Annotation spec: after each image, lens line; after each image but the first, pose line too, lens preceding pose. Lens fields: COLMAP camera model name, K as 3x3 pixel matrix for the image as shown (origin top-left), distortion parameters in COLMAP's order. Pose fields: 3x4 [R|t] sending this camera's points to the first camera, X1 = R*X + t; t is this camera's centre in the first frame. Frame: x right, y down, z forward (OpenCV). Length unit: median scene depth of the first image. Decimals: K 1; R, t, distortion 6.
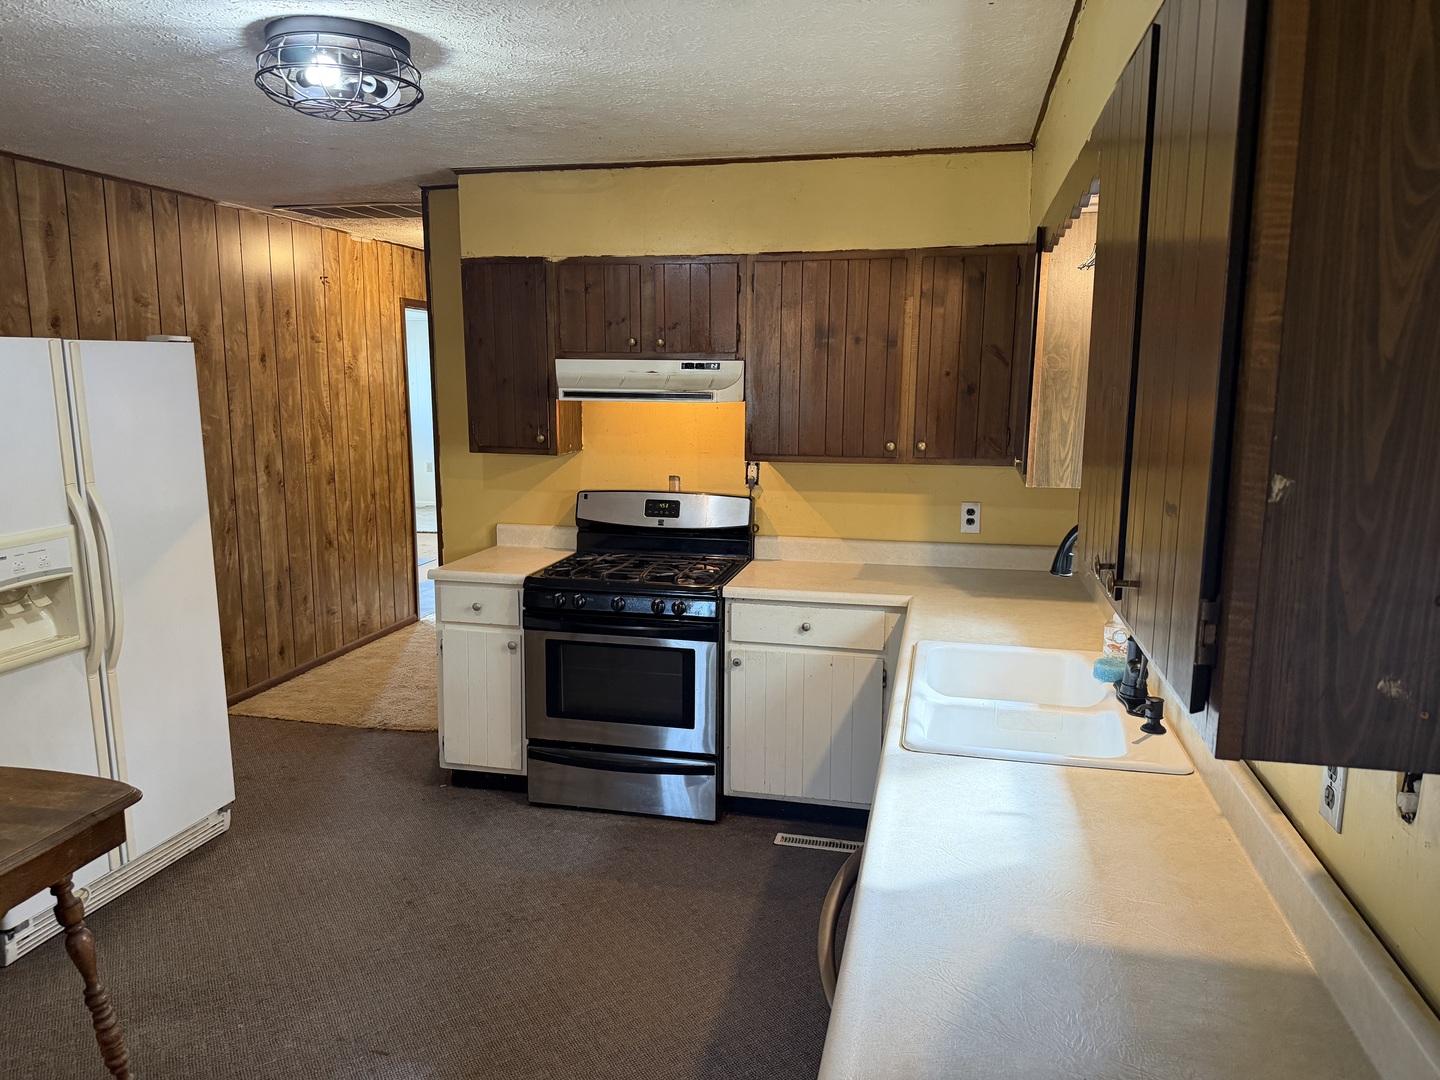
lens RADIAL K [[1002.0, 0, 715.6], [0, 1002.0, 538.4], [0, 0, 1]] dist [0.119541, -0.188156]
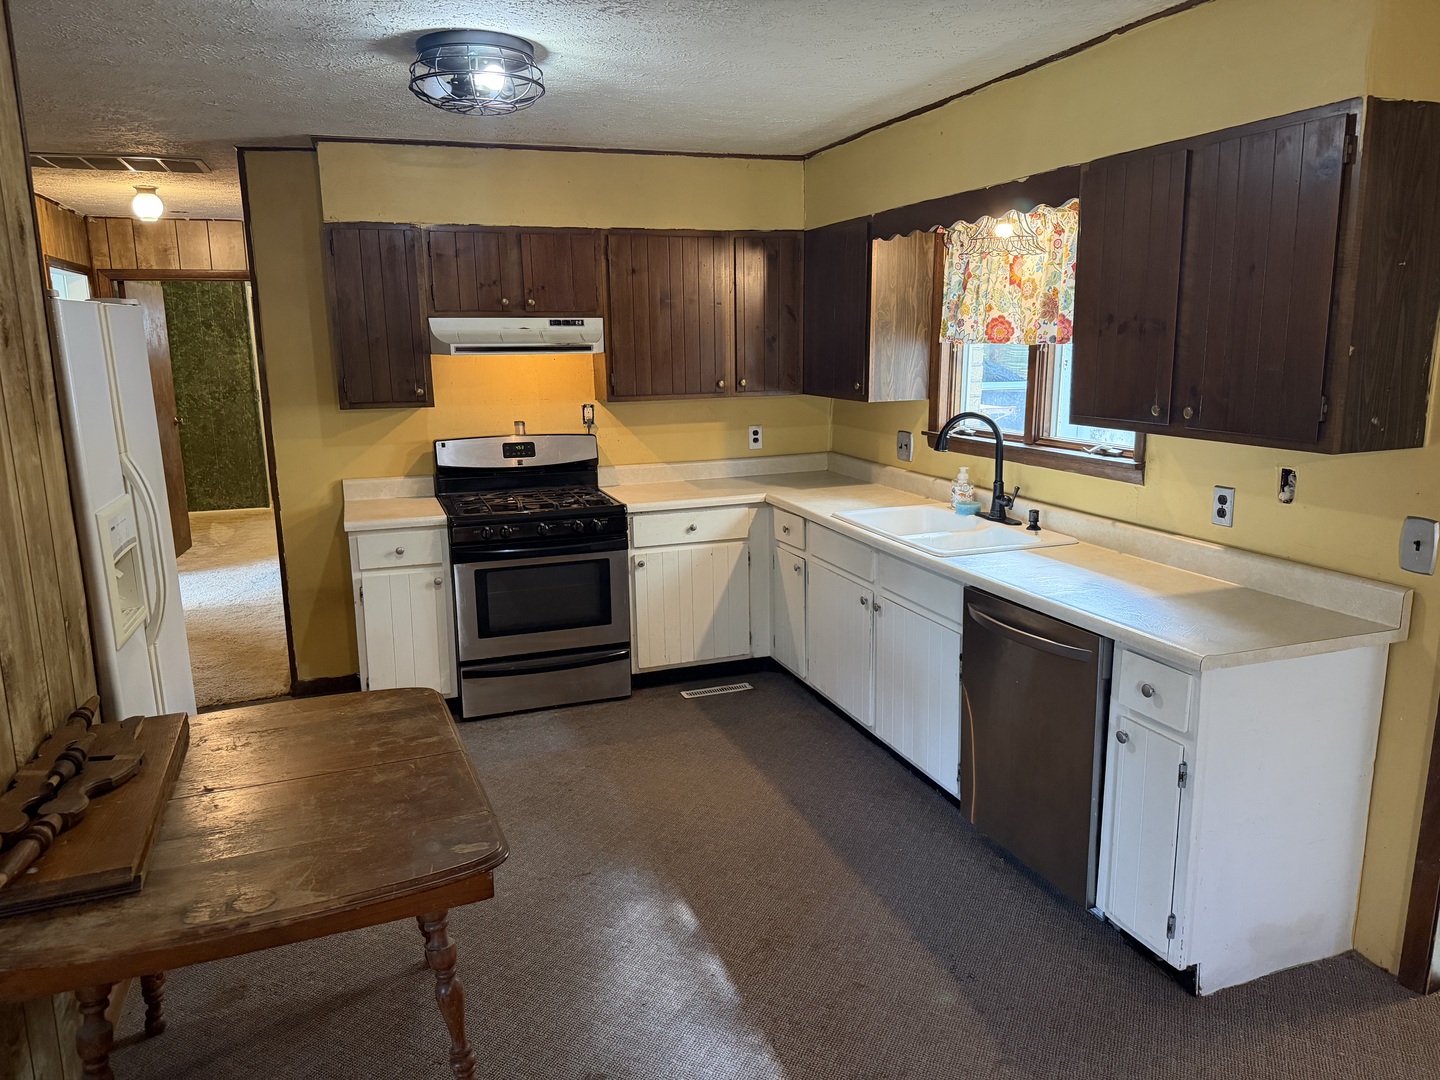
lens RADIAL K [[1002.0, 0, 715.6], [0, 1002.0, 538.4], [0, 0, 1]] dist [0.119541, -0.188156]
pose [[0.845787, -0.124870, 0.518702, -0.510113], [0.105895, 0.992173, 0.066180, 0.019102], [-0.522906, -0.001046, 0.852390, -0.097425]]
